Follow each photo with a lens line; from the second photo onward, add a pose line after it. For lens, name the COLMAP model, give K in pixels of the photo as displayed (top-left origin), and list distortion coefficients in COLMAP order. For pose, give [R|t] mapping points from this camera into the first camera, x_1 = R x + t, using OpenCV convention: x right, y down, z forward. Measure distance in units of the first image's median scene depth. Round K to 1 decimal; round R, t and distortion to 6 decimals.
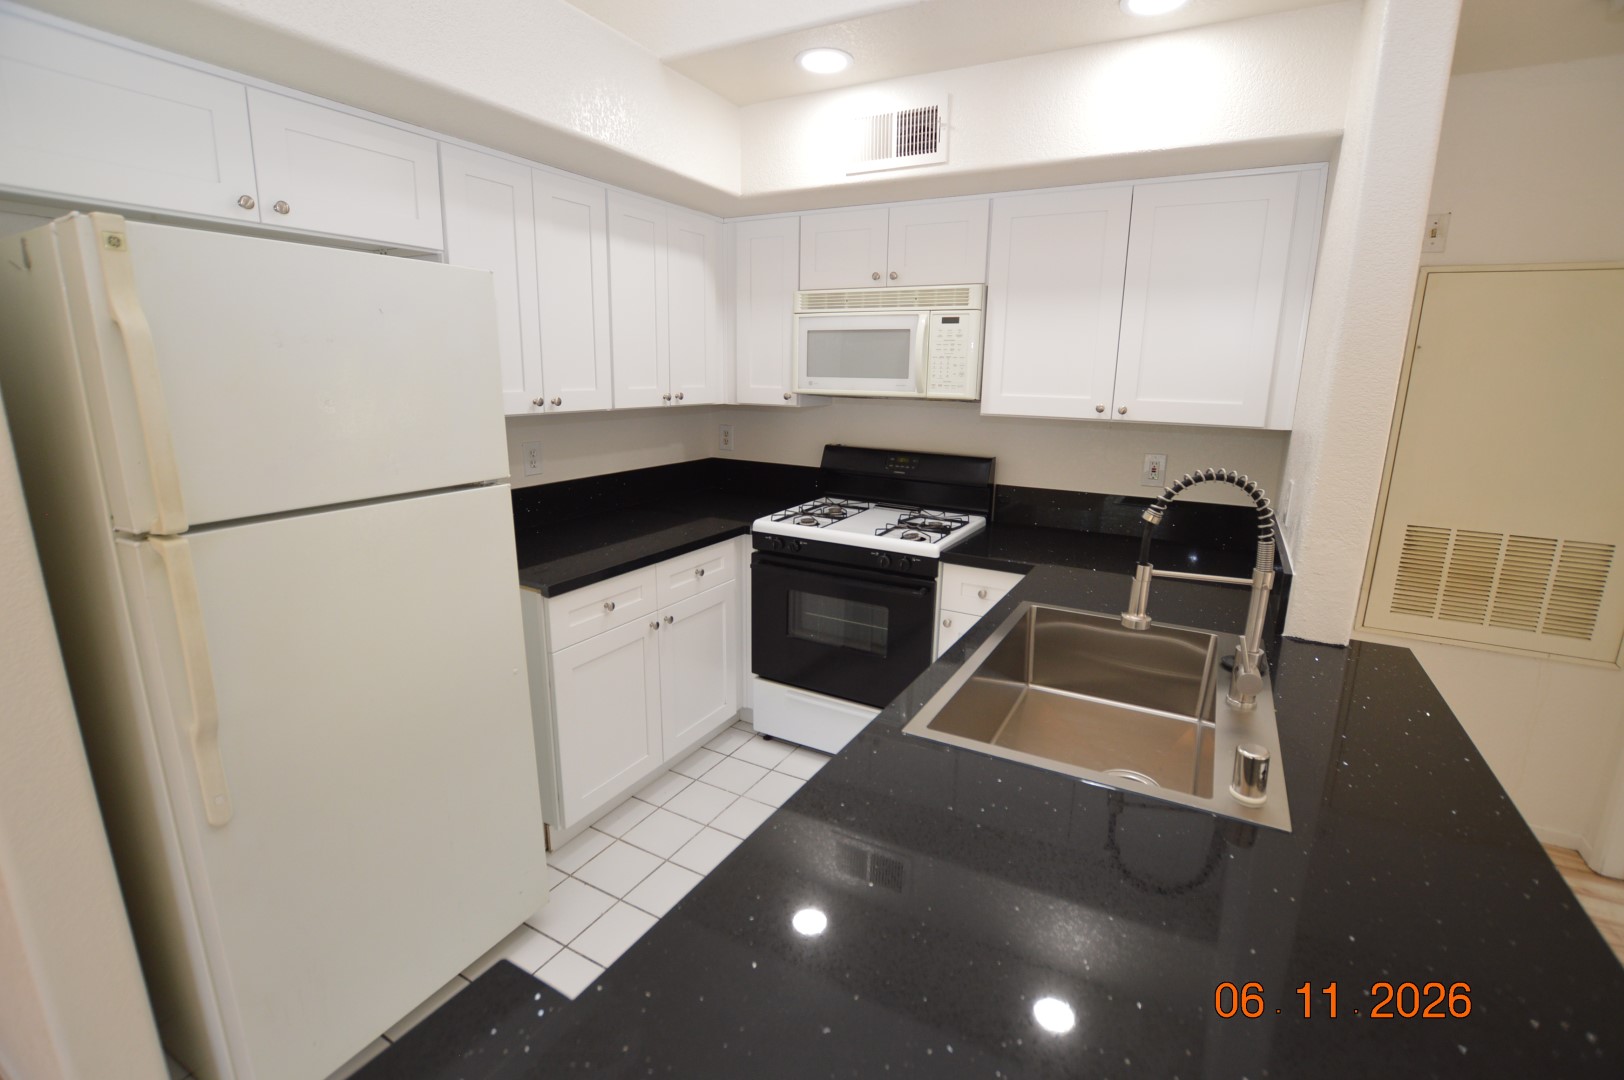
lens RADIAL K [[725.5, 0, 818.4], [0, 725.5, 534.3], [0, 0, 1]] dist [-0.030036, 0.002391]
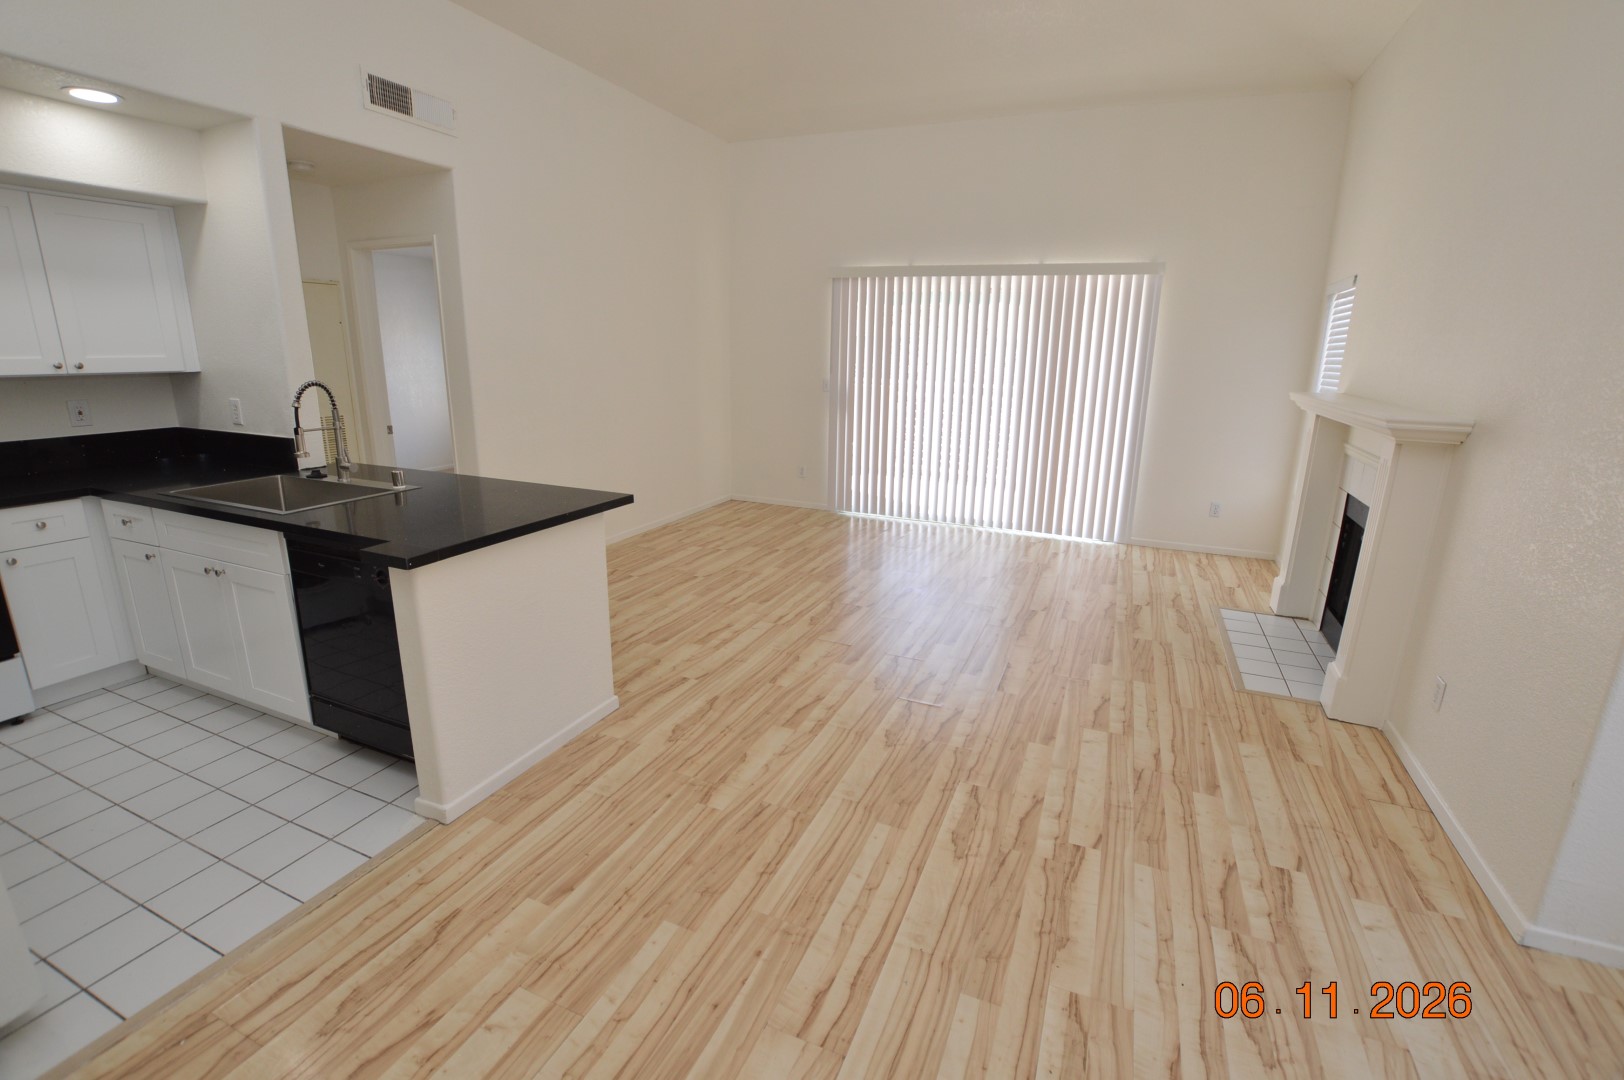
lens RADIAL K [[725.5, 0, 821.7], [0, 725.5, 527.1], [0, 0, 1]] dist [-0.030036, 0.002391]
pose [[-0.098953, -0.258113, 0.961034, -0.949031], [0.201033, 0.940675, 0.273345, 0.026451], [-0.974574, 0.220247, -0.041194, -0.197430]]
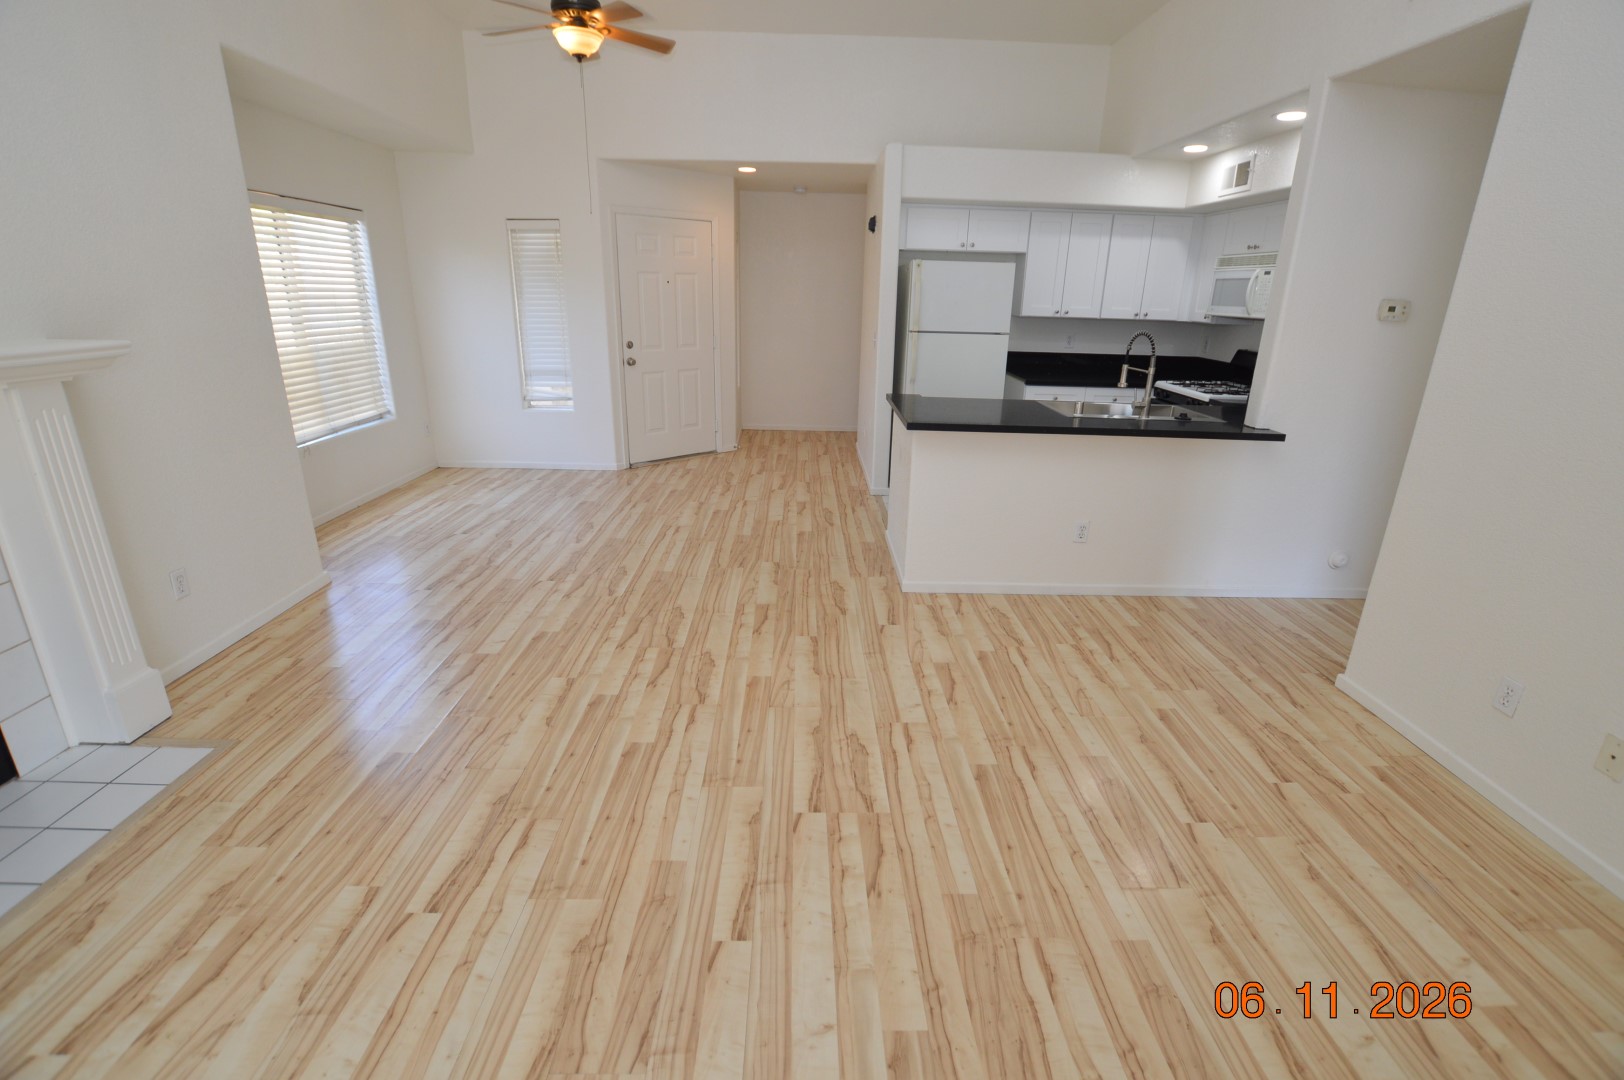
lens RADIAL K [[725.5, 0, 821.5], [0, 725.5, 537.2], [0, 0, 1]] dist [-0.030036, 0.002391]
pose [[0.498293, 0.276287, -0.821809, 1.233272], [-0.207811, 0.958296, 0.196170, 0.201658], [0.841736, 0.073031, 0.534928, -0.784367]]
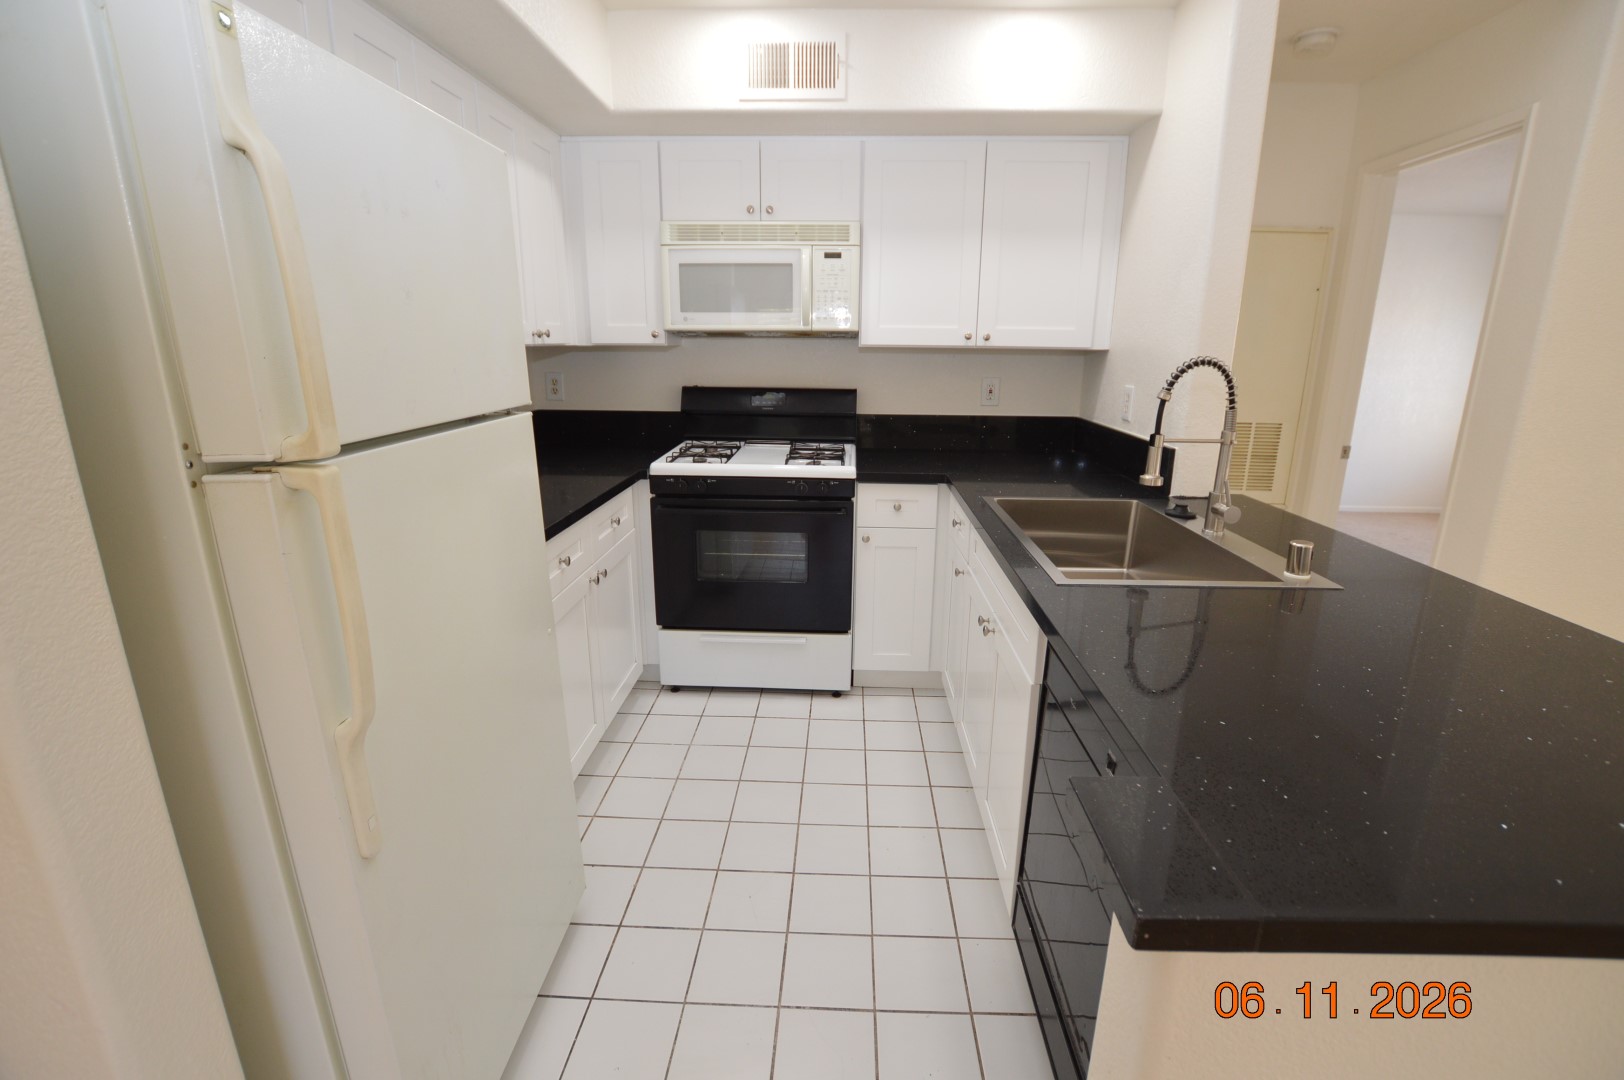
lens RADIAL K [[725.5, 0, 819.6], [0, 725.5, 533.3], [0, 0, 1]] dist [-0.030036, 0.002391]
pose [[0.894345, -0.124087, 0.429825, -0.334046], [0.106276, 0.992190, 0.065307, 0.035086], [-0.434571, -0.012727, 0.900547, 0.053248]]
